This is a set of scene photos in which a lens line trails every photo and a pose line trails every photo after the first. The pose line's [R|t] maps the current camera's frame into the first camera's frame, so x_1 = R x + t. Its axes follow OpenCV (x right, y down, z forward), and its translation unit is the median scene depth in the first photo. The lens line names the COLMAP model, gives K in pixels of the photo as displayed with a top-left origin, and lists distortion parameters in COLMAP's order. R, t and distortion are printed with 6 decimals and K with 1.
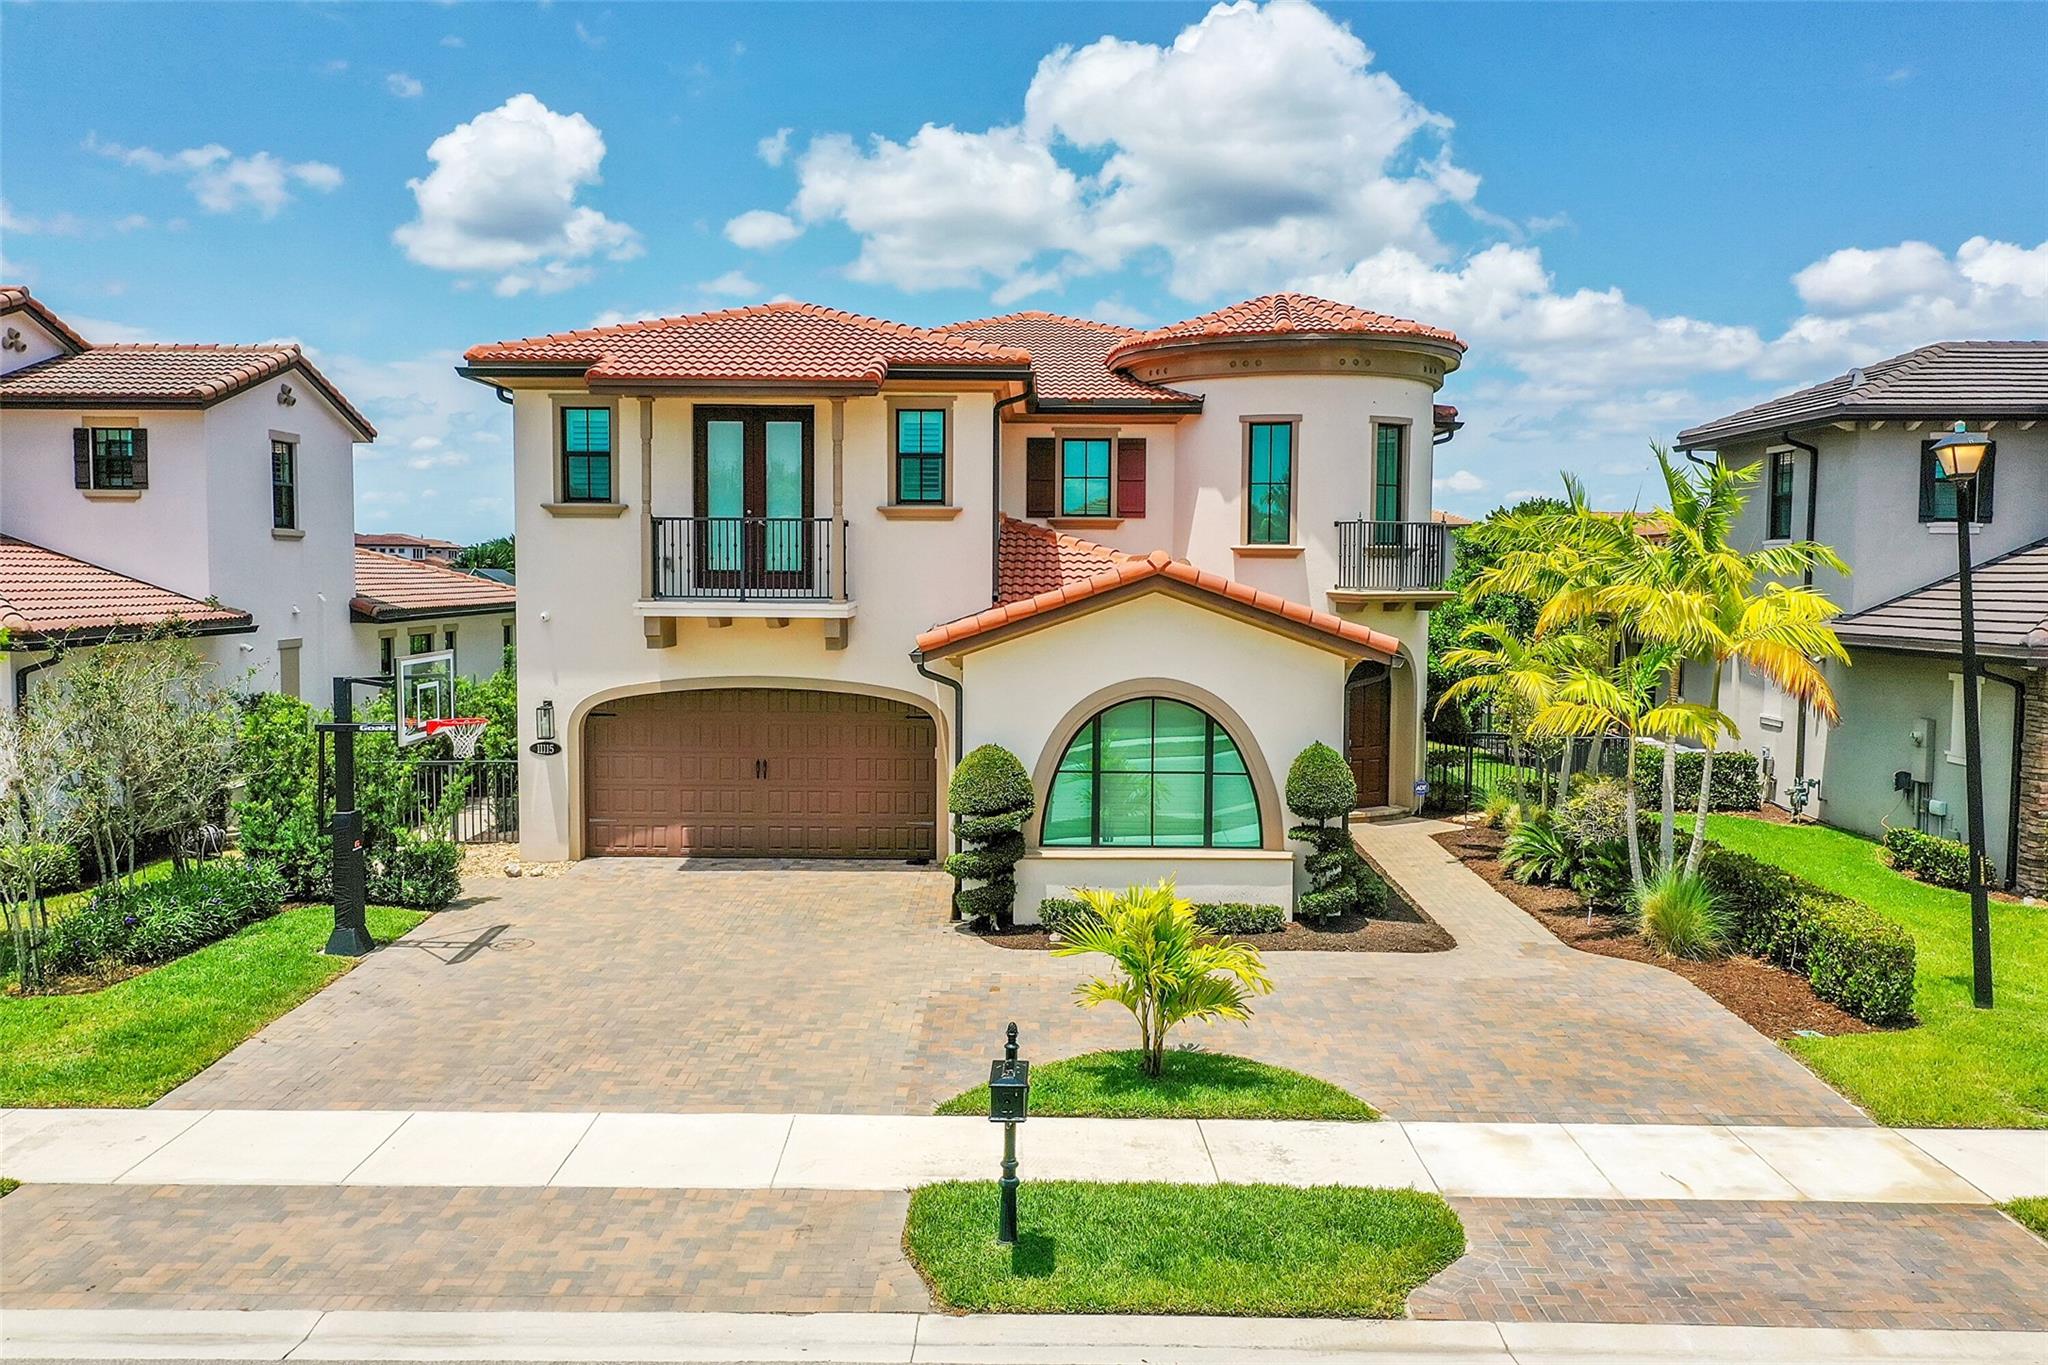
lens RADIAL K [[1618.0, 0, 1021.0], [0, 1618.0, 679.4], [0, 0, 1]] dist [0.011732, 0.005895]
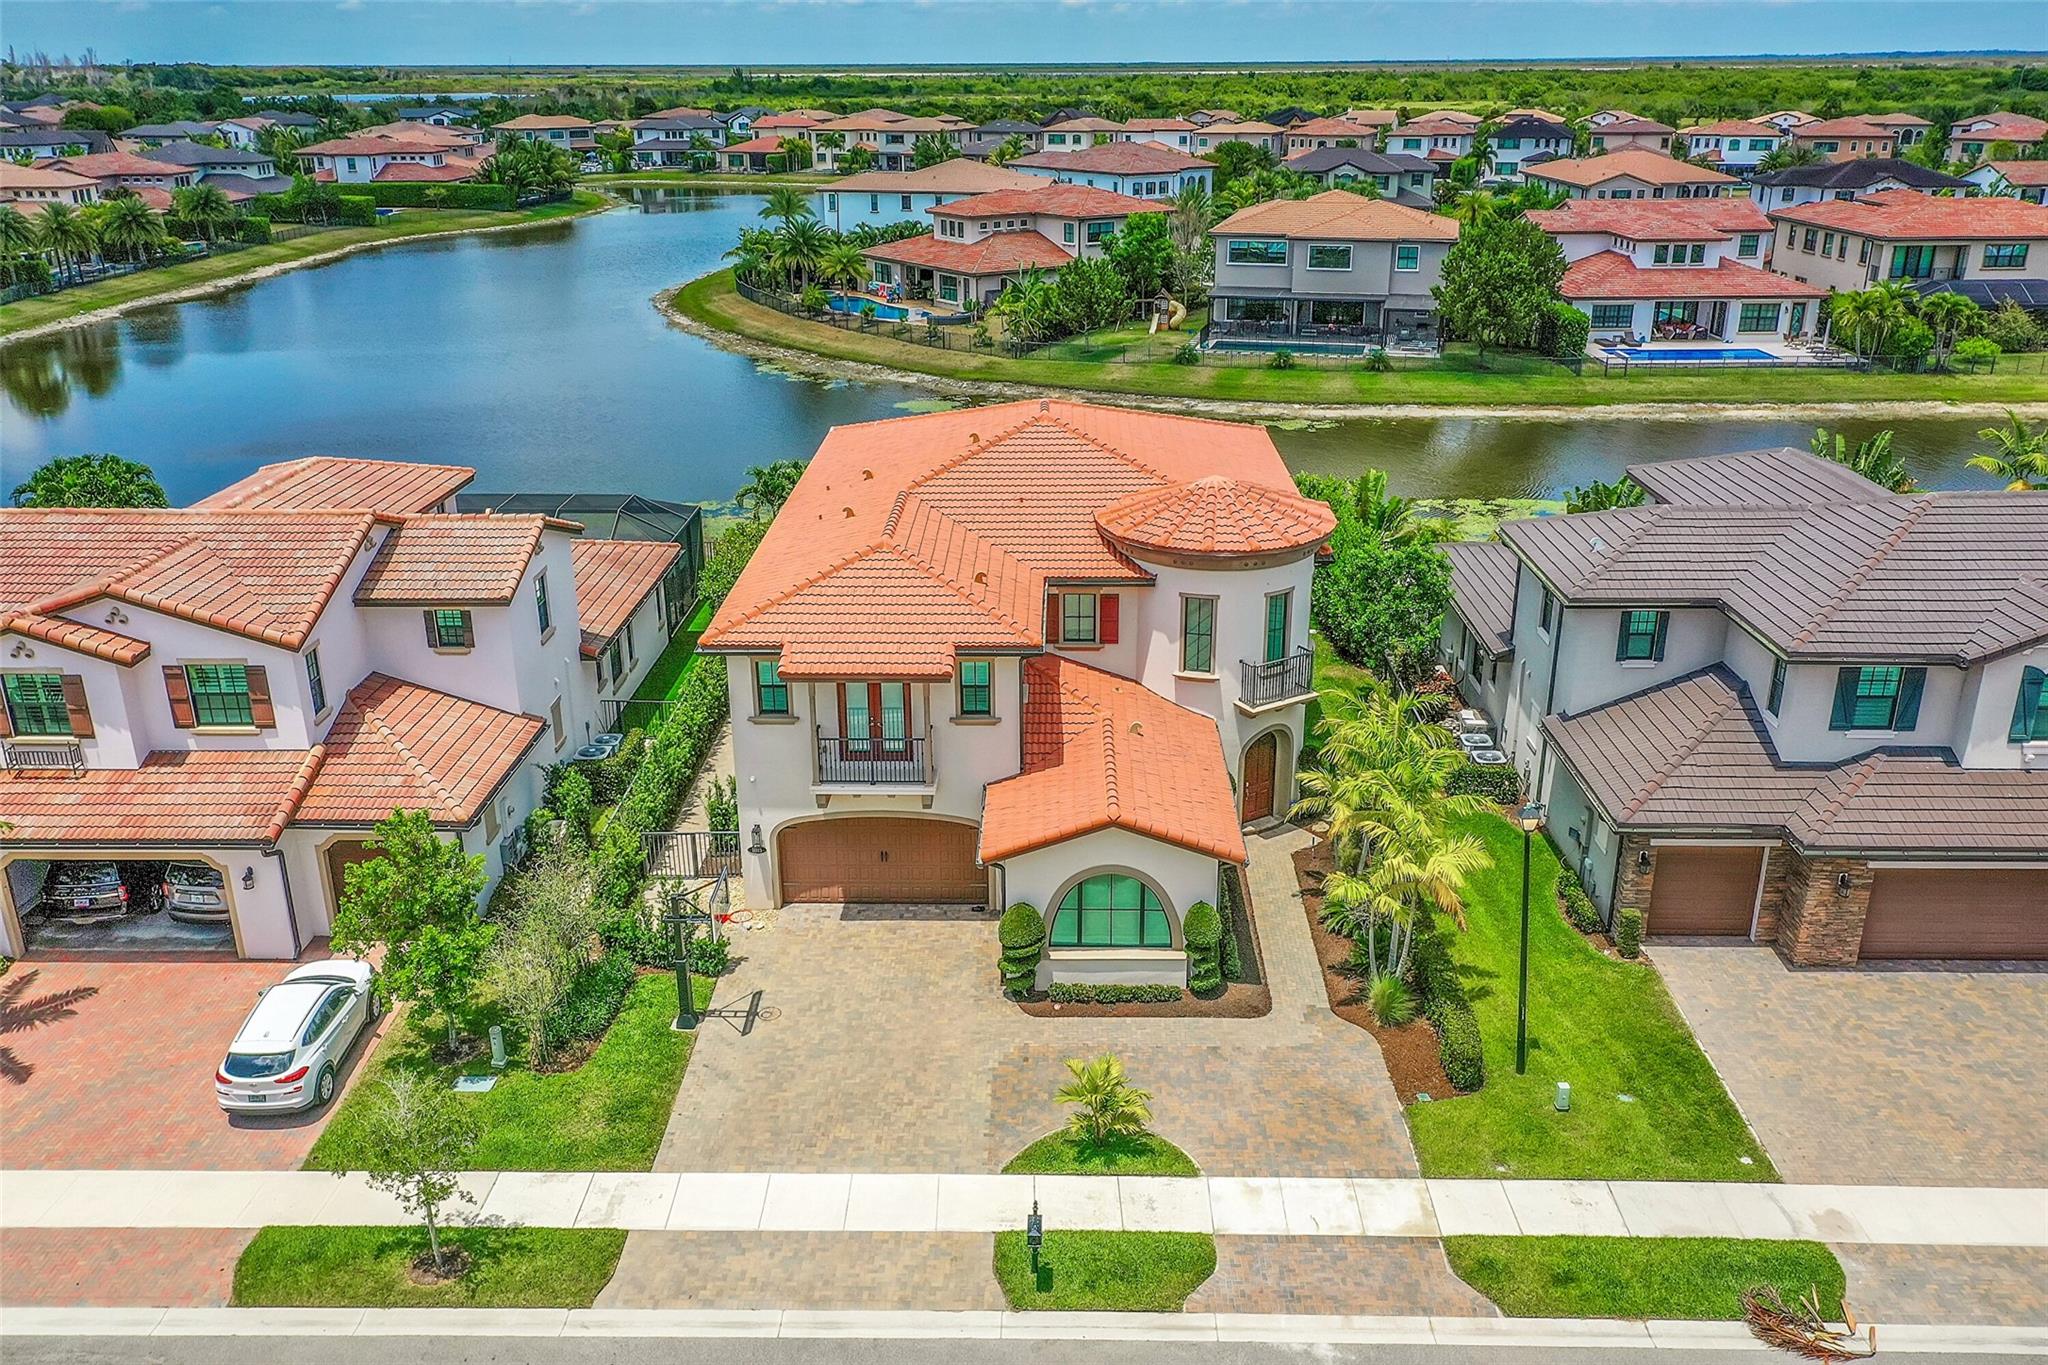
lens RADIAL K [[1618.0, 0, 1018.4], [0, 1618.0, 684.6], [0, 0, 1]] dist [0.011732, 0.005895]
pose [[0.999841, -0.009632, -0.015034, 0.010438], [0.013663, 0.954815, 0.296888, -1.004228], [0.011495, -0.297046, 0.954794, -0.905029]]
